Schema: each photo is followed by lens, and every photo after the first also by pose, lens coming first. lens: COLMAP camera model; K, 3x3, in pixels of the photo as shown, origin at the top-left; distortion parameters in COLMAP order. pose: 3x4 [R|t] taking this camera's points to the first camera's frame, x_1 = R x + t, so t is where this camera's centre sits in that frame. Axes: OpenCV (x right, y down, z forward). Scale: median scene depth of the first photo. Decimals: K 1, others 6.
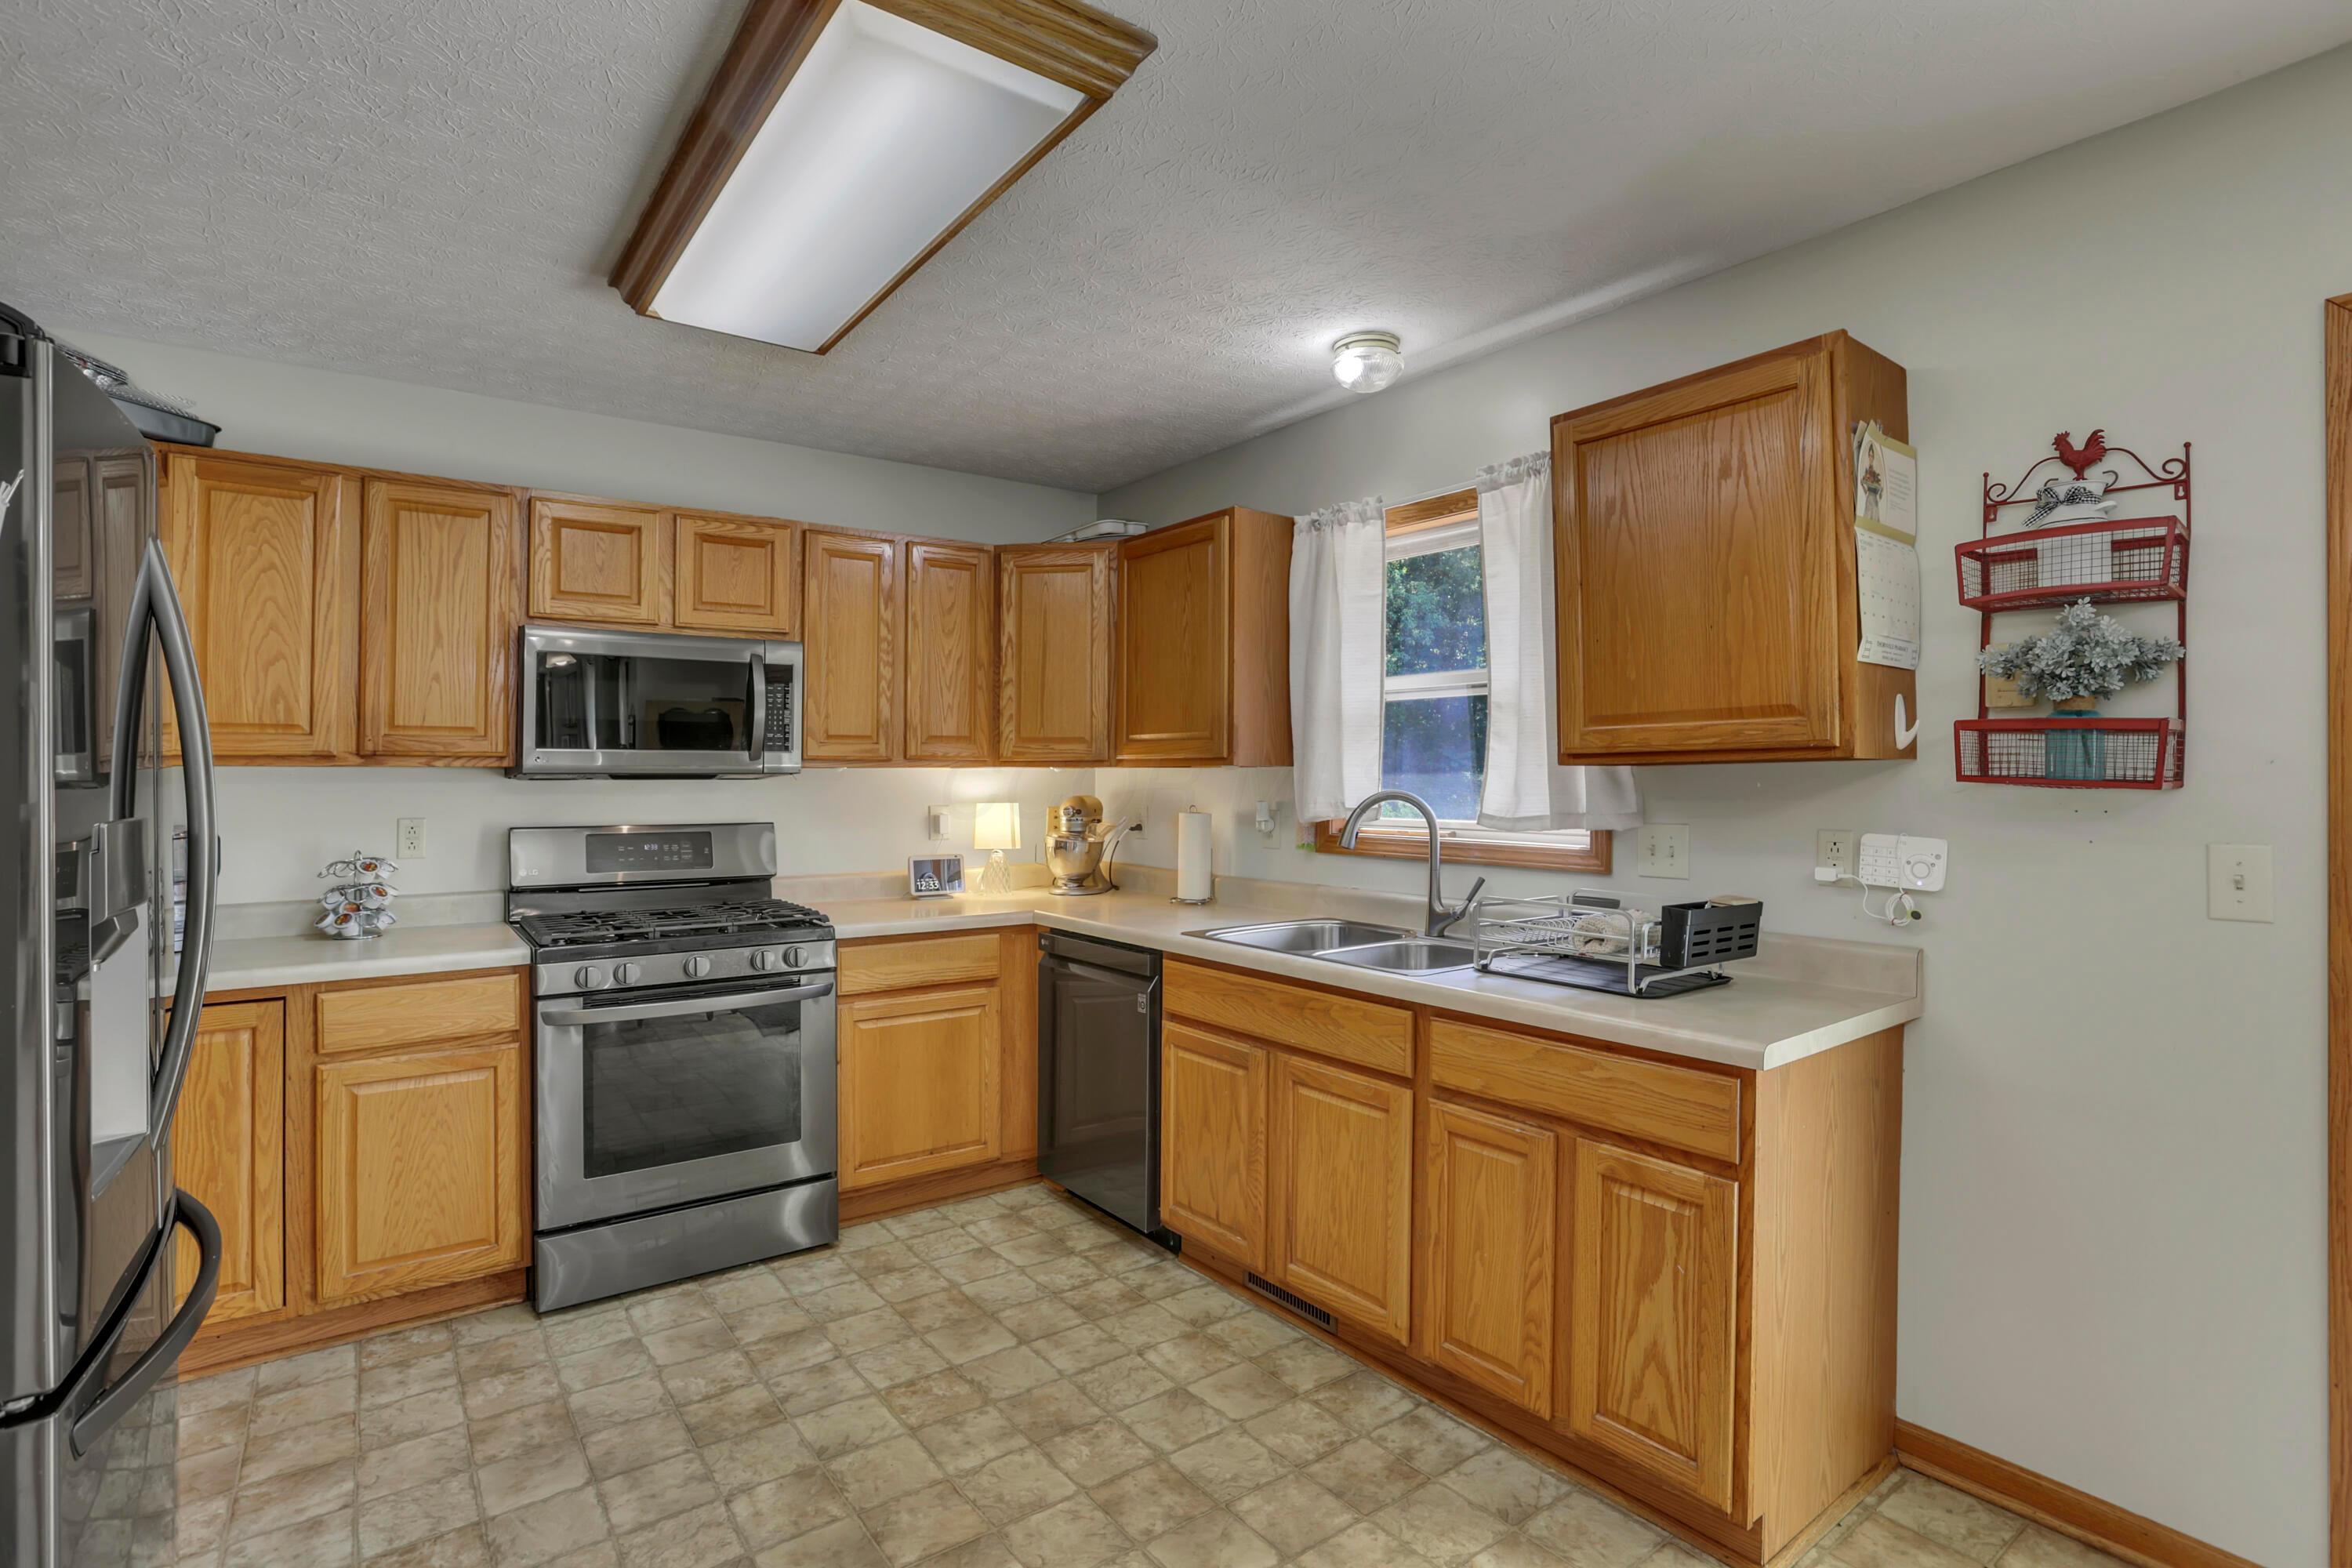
lens RADIAL K [[1106.0, 0, 1182.3], [0, 1106.0, 770.9], [0, 0, 1]] dist [-0.054860, 0.002406]
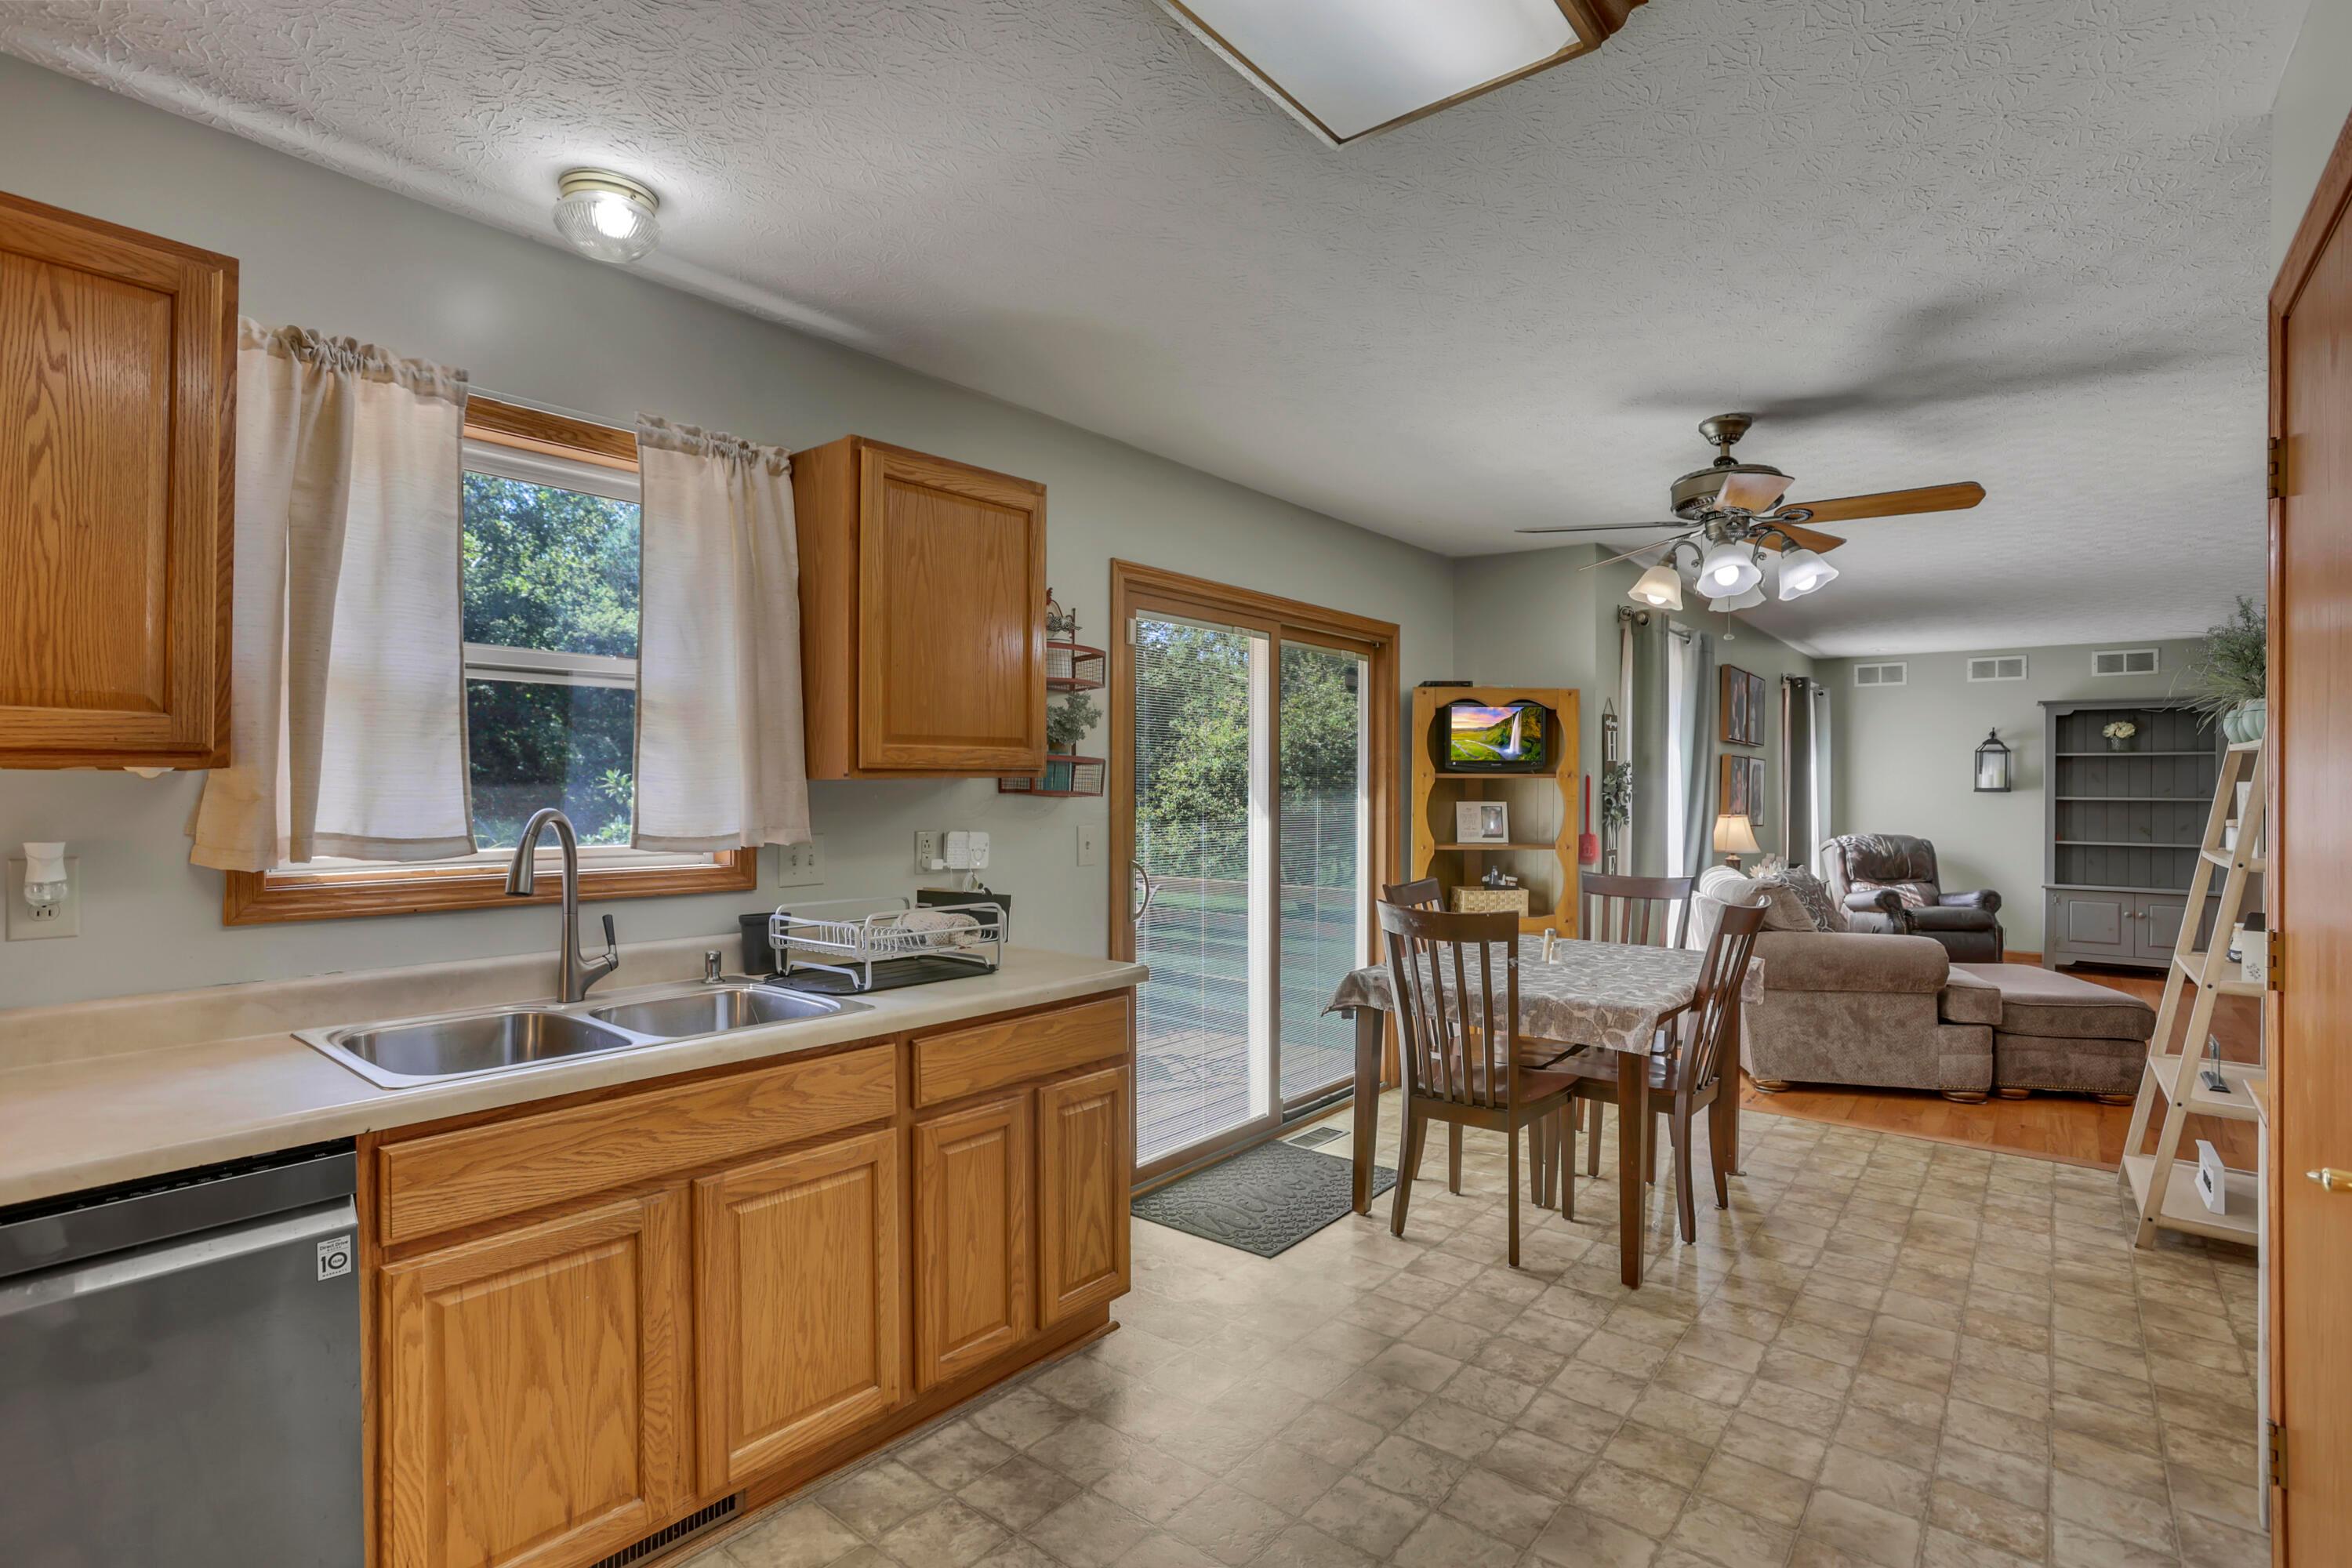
lens RADIAL K [[1106.0, 0, 1178.1], [0, 1106.0, 790.0], [0, 0, 1]] dist [-0.054860, 0.002406]
pose [[-0.229076, -0.001347, 0.973408, -0.762531], [-0.006933, 0.999976, -0.000248, 0.003144], [-0.973384, -0.006805, -0.229080, 0.996031]]
